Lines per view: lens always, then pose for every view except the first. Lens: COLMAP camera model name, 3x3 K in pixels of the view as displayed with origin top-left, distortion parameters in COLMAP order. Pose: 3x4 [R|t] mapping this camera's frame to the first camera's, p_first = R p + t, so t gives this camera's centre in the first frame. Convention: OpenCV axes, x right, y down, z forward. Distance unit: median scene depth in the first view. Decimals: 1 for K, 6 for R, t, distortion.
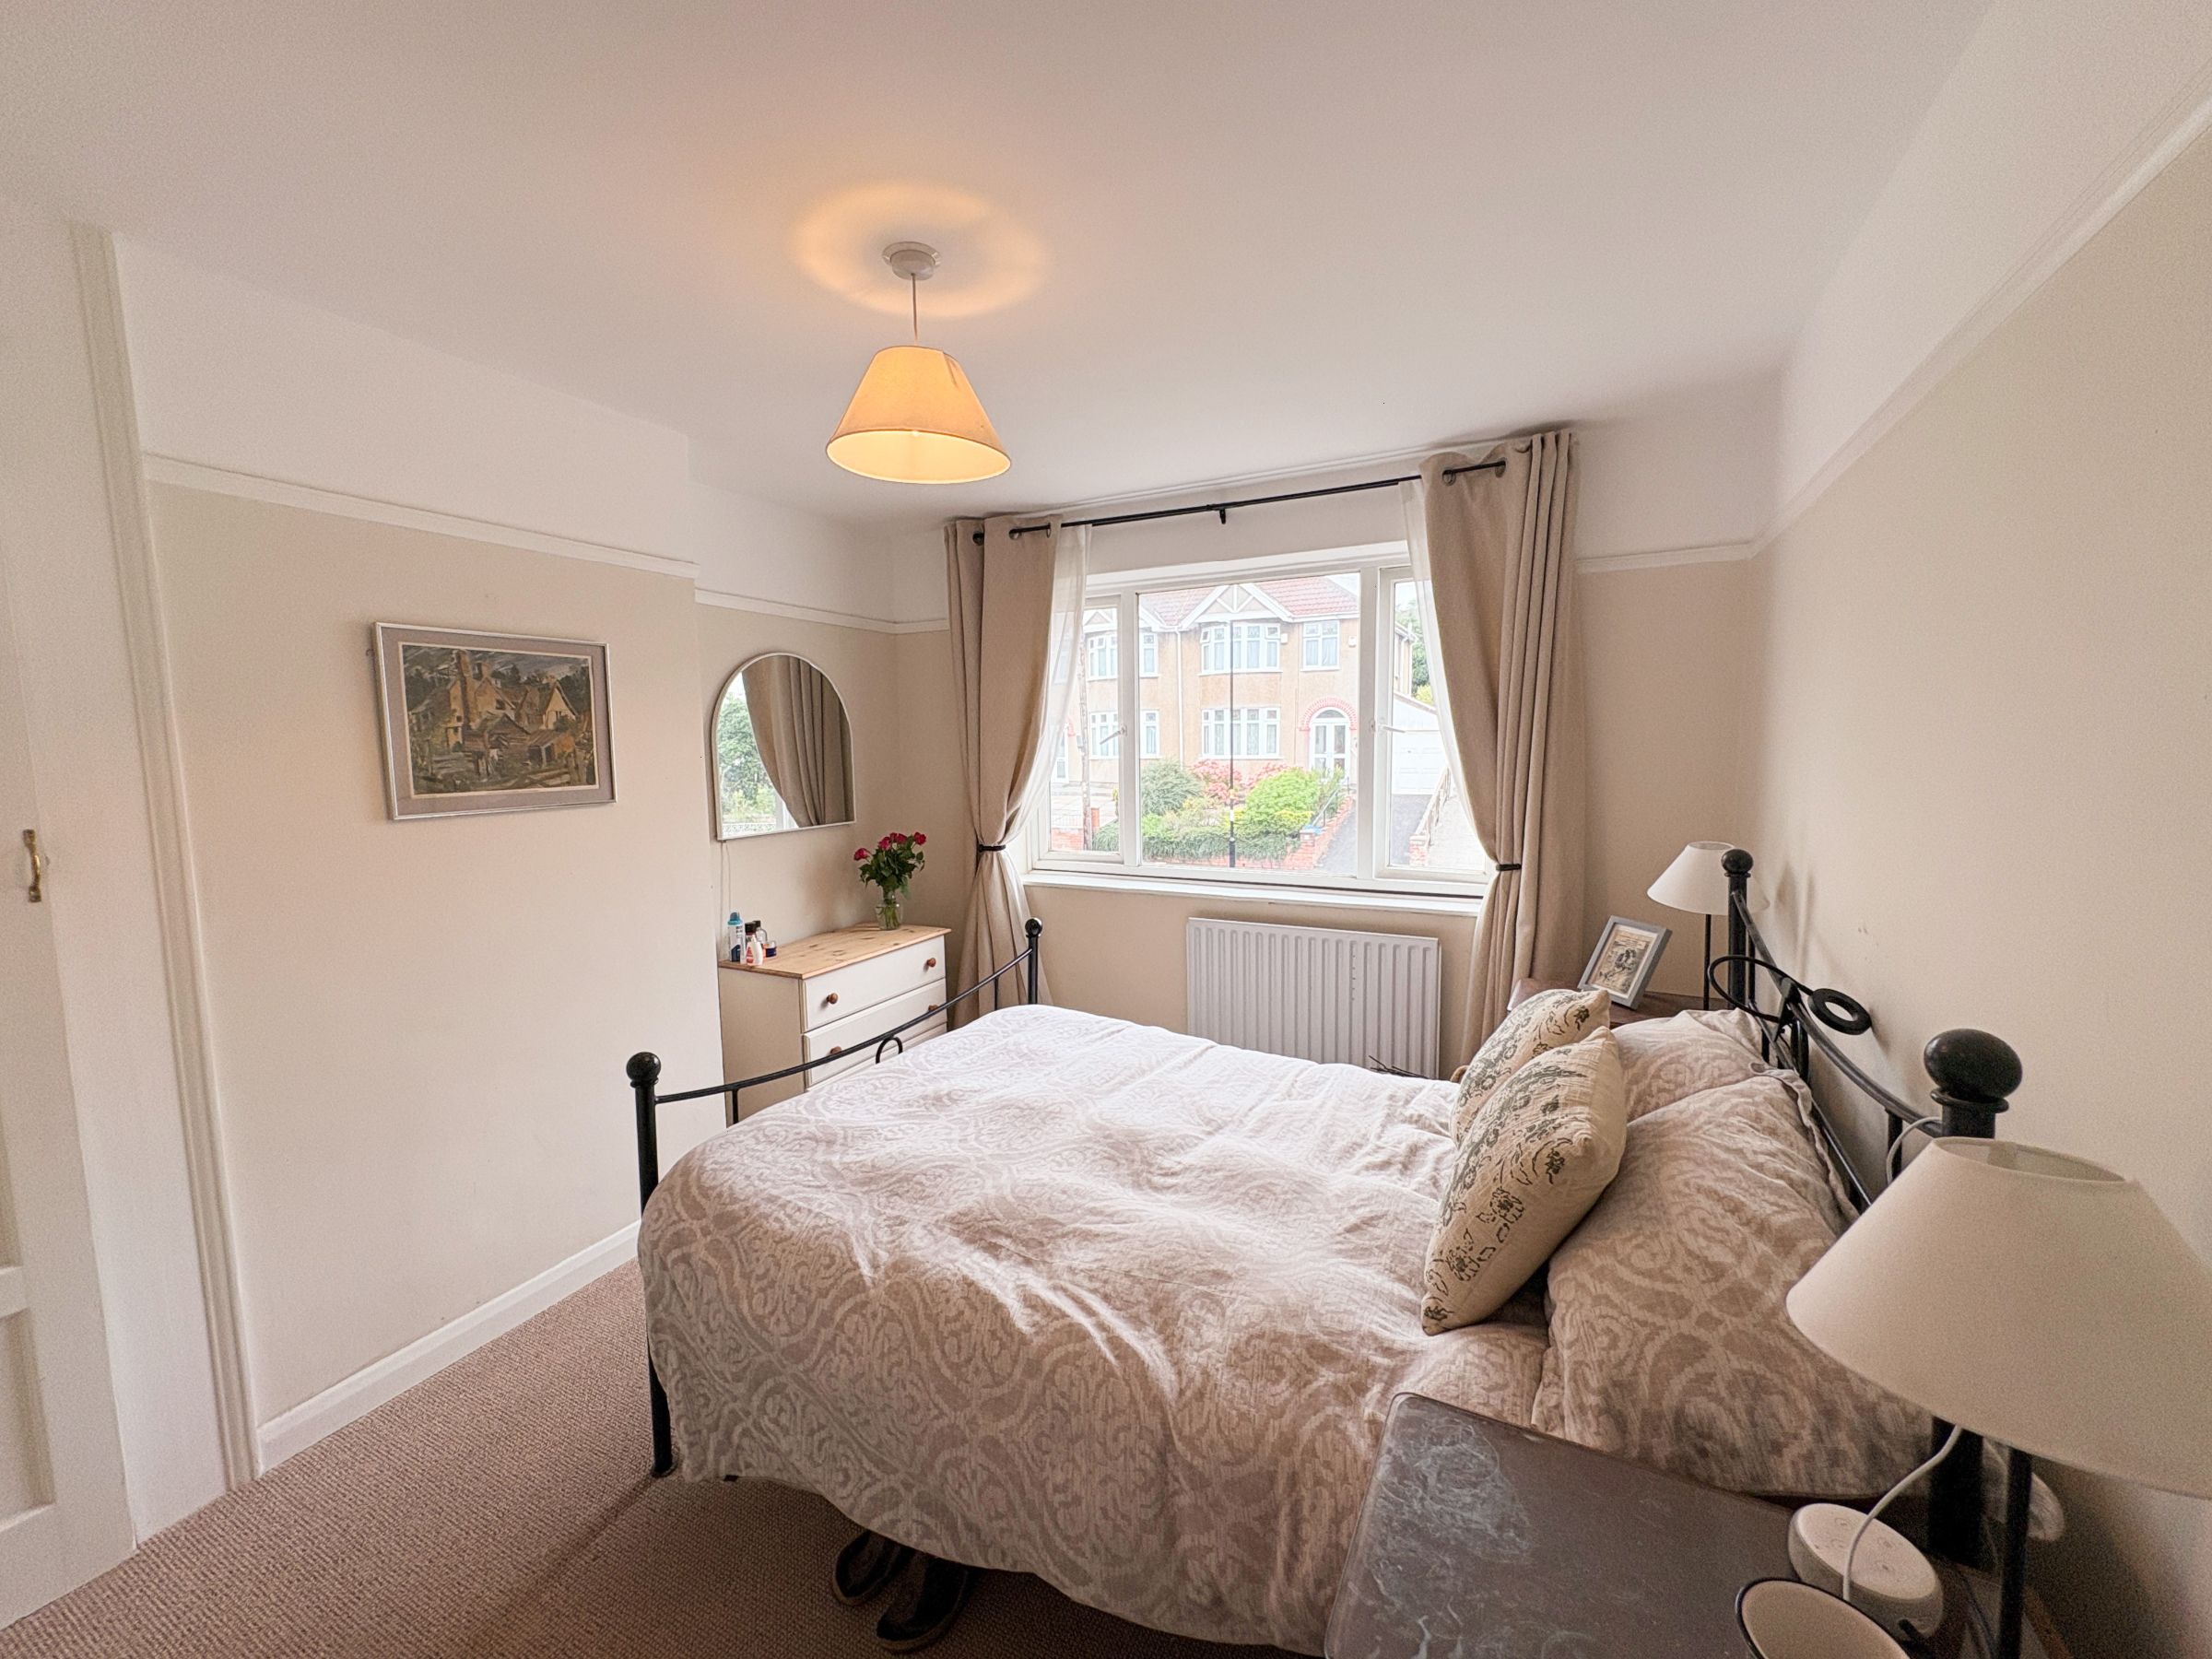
lens RADIAL K [[880.6, 0, 1102.0], [0, 880.6, 832.1], [0, 0, 1]] dist [0.001890, -0.000237]
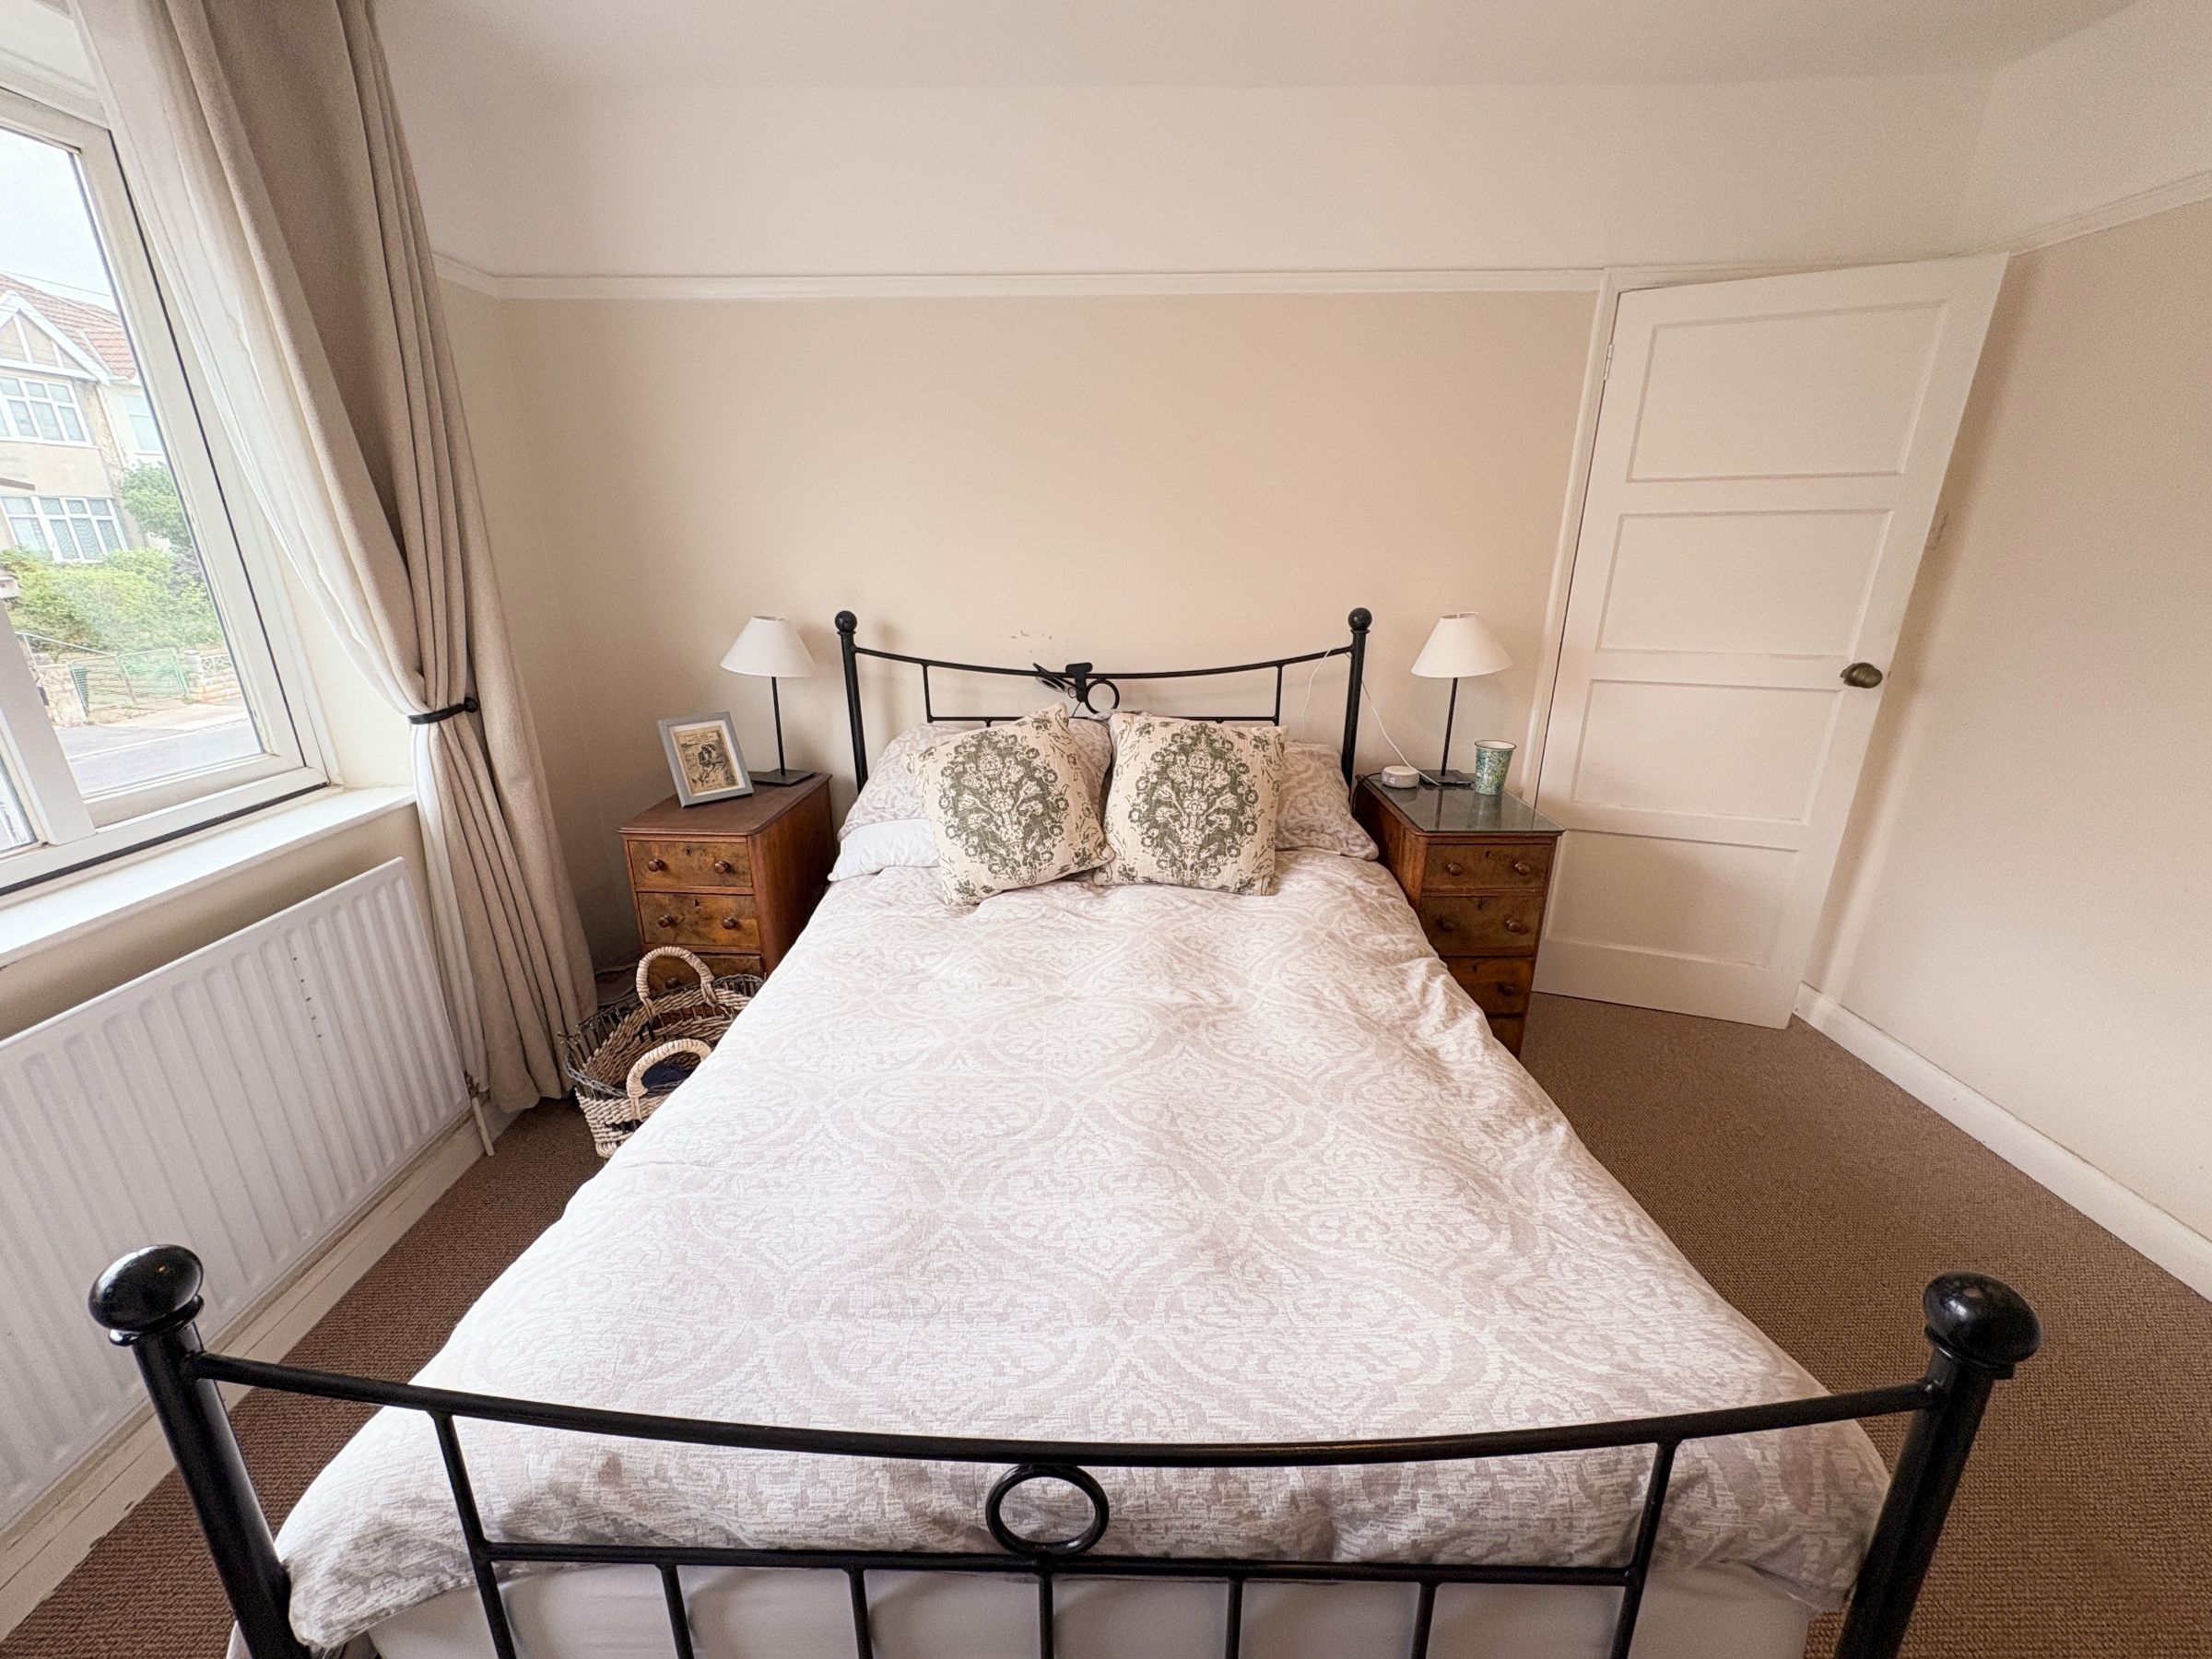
lens RADIAL K [[880.6, 0, 1107.2], [0, 880.6, 829.7], [0, 0, 1]] dist [0.001890, -0.000237]
pose [[-0.466194, -0.268163, 0.843061, -0.642156], [0.106254, 0.929083, 0.354282, -0.108800], [-0.878279, 0.254743, -0.404639, 1.508263]]
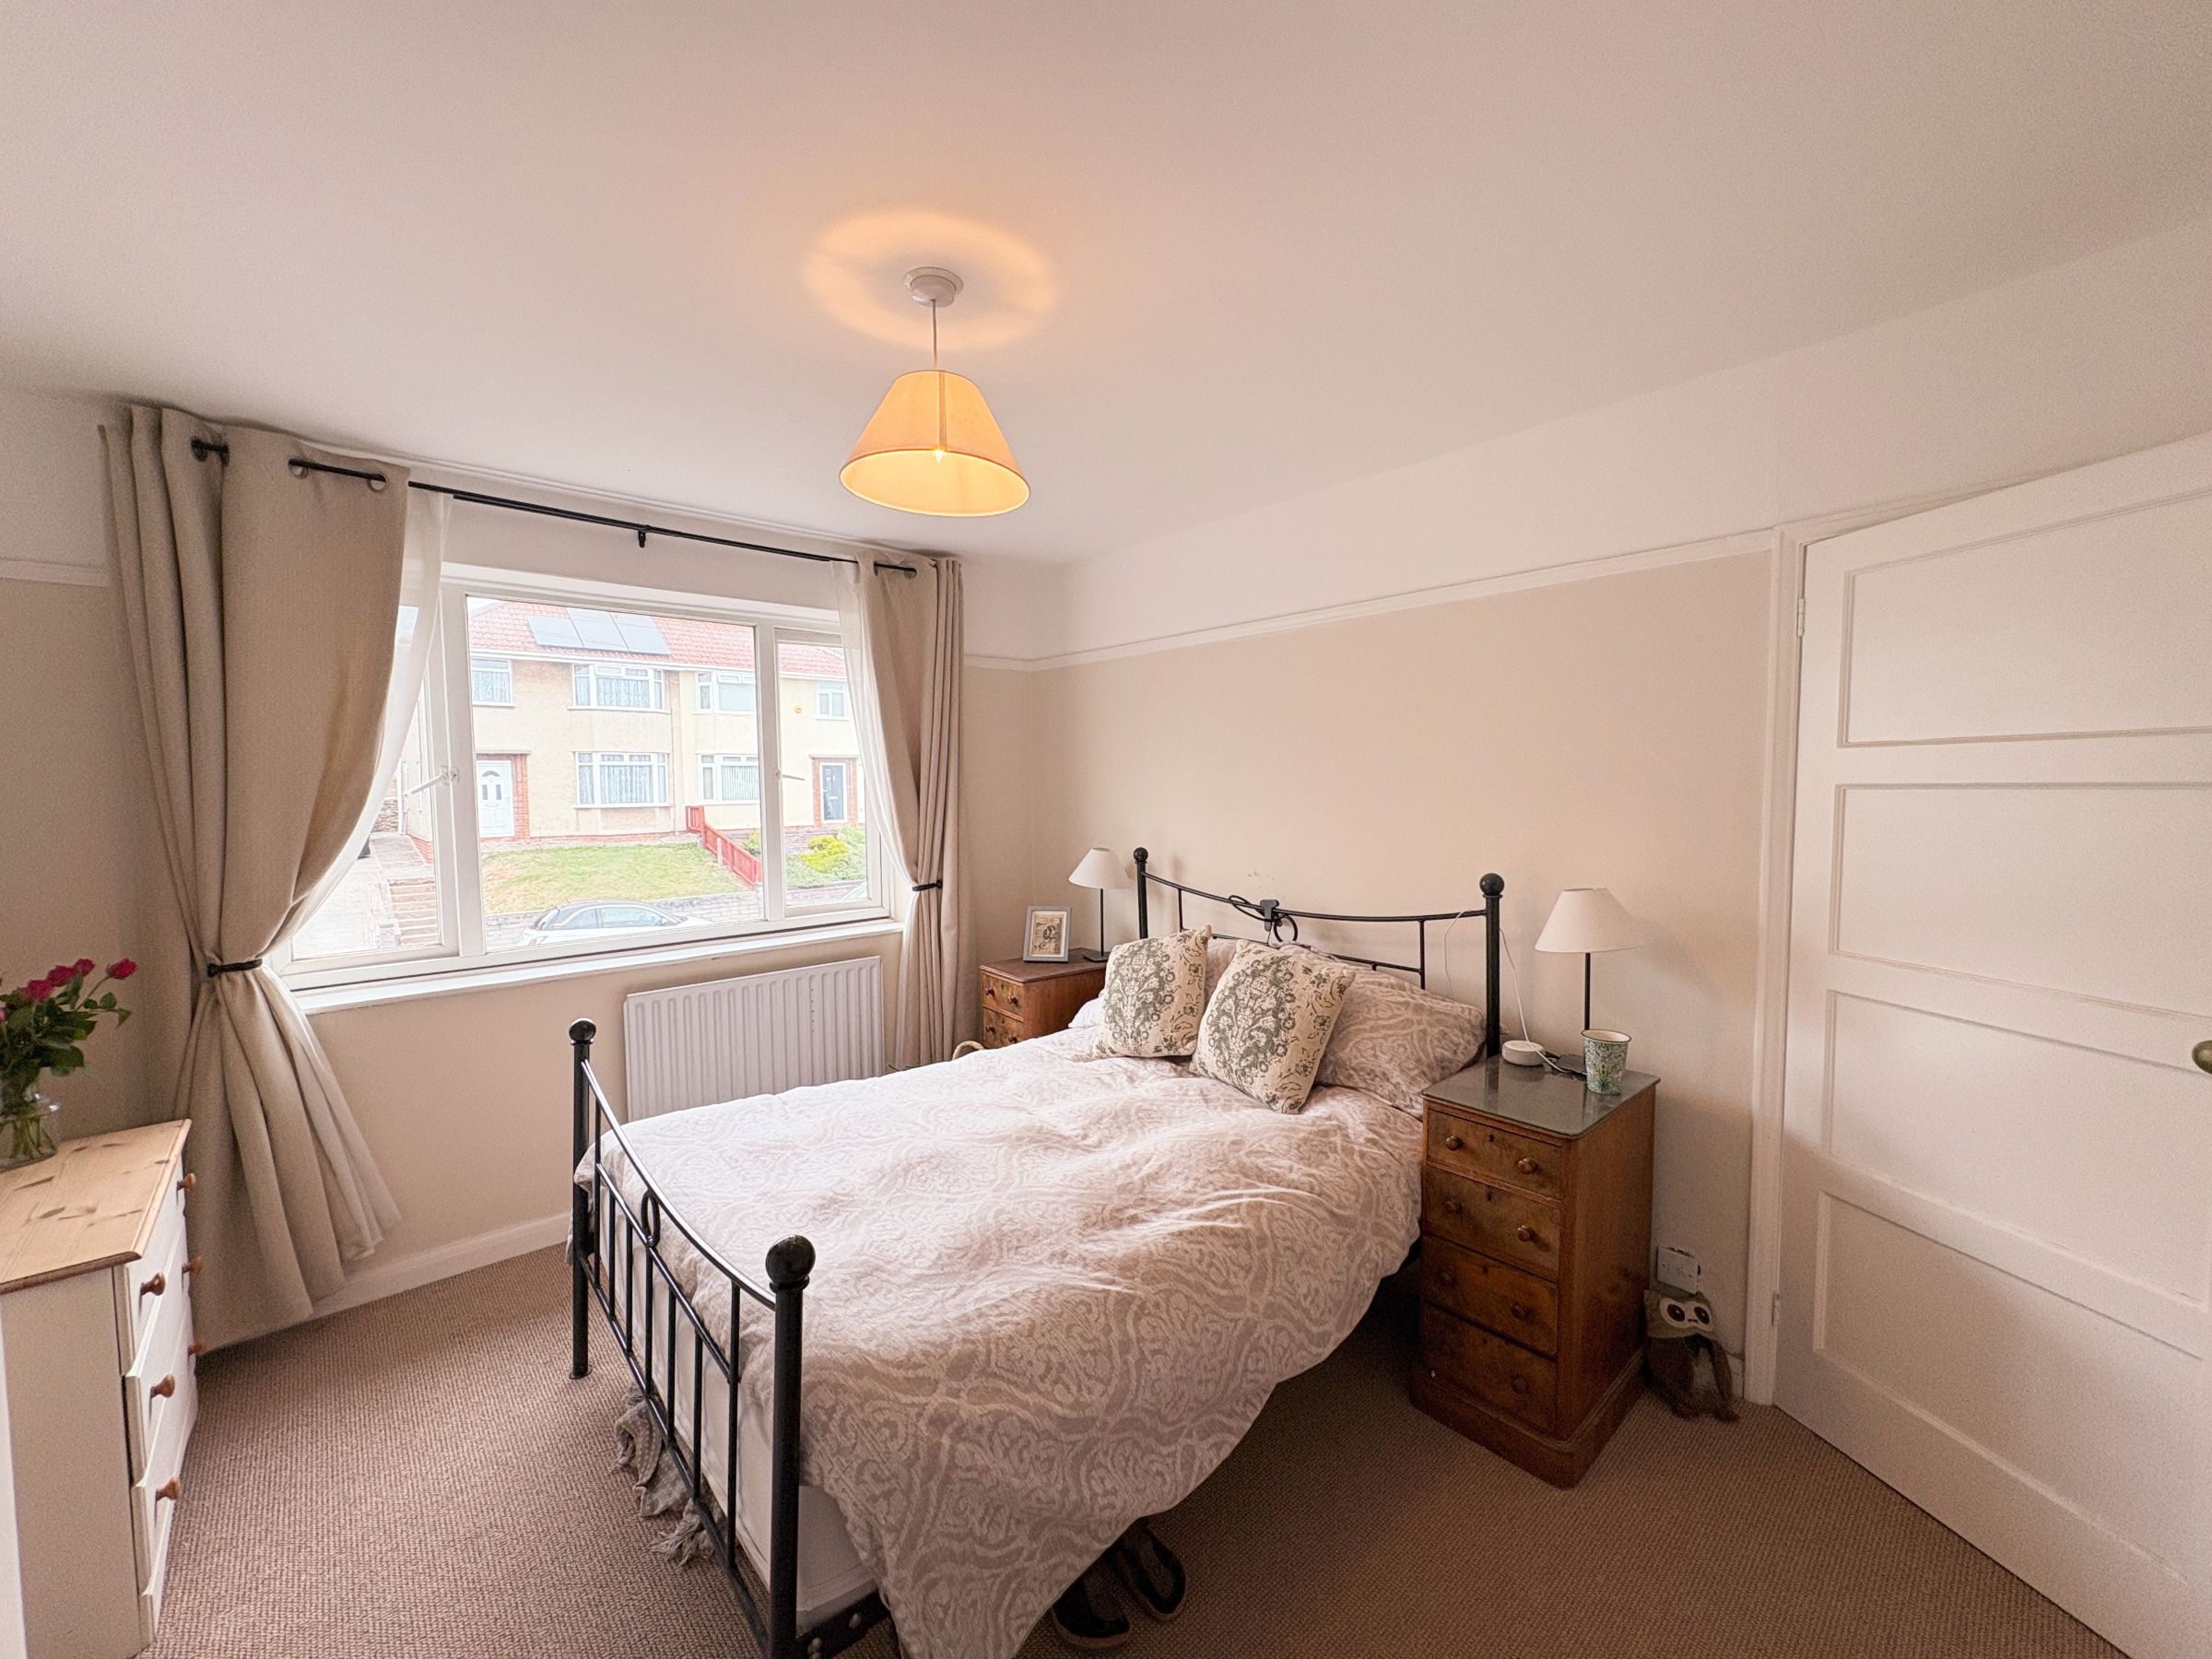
lens RADIAL K [[880.6, 0, 1100.4], [0, 880.6, 836.3], [0, 0, 1]] dist [0.001890, -0.000237]
pose [[0.359533, -0.048026, 0.931896, -1.097244], [0.104818, 0.994433, 0.010809, -0.034975], [-0.927226, 0.093794, 0.362566, 0.540487]]
